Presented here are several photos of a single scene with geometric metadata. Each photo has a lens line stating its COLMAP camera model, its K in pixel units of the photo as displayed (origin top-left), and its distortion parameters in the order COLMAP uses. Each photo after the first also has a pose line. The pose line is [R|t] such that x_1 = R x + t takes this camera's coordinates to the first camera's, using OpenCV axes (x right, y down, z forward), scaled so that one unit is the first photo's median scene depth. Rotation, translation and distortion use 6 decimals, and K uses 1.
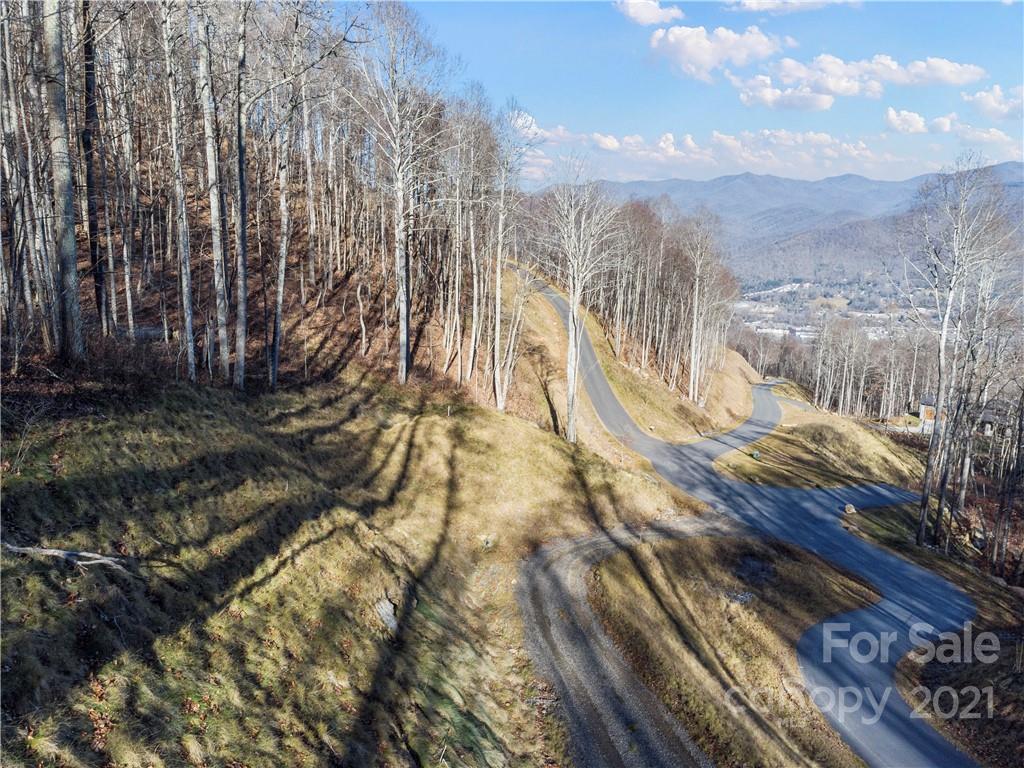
lens RADIAL K [[764.7, 0, 508.8], [0, 764.7, 384.8], [0, 0, 1]] dist [0.023807, -0.002148]
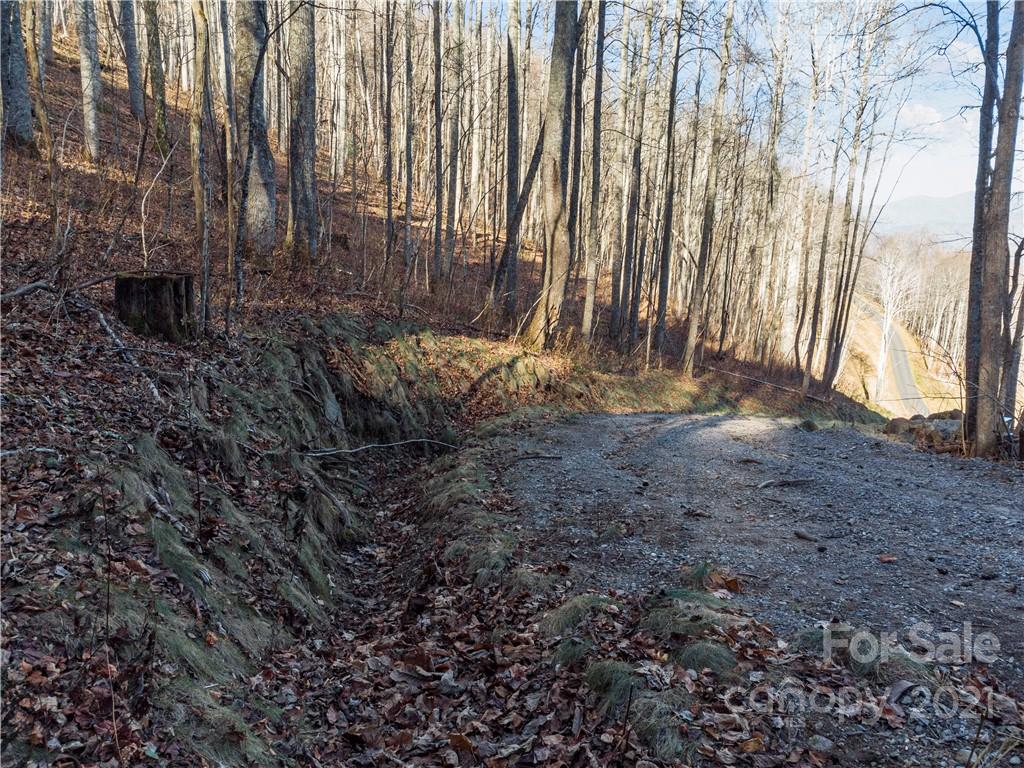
lens RADIAL K [[764.7, 0, 508.8], [0, 764.7, 384.8], [0, 0, 1]] dist [0.023807, -0.002148]
pose [[0.912816, 0.094366, -0.397319, 0.004696], [-0.099442, 0.995012, 0.007862, 0.055235], [0.396079, 0.032333, 0.917647, -0.554454]]
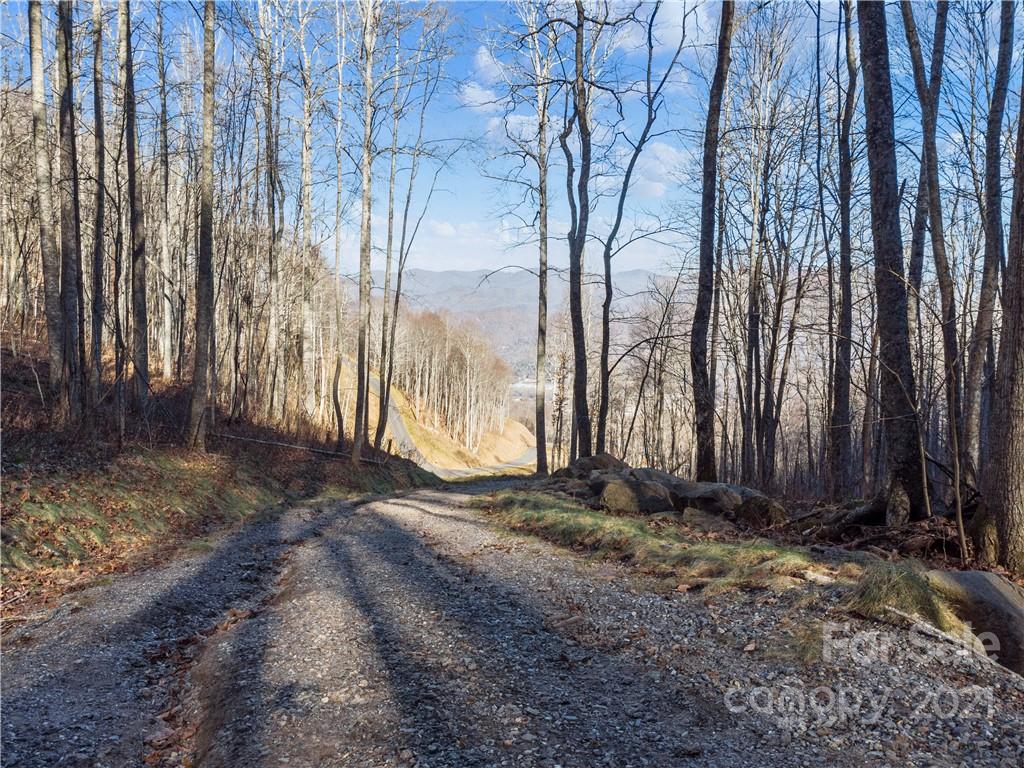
lens RADIAL K [[764.7, 0, 508.8], [0, 764.7, 384.8], [0, 0, 1]] dist [0.023807, -0.002148]
pose [[0.972889, -0.004518, 0.231226, -0.023754], [0.029165, 0.994224, -0.103284, 0.051690], [-0.229424, 0.107228, 0.967402, -0.444594]]
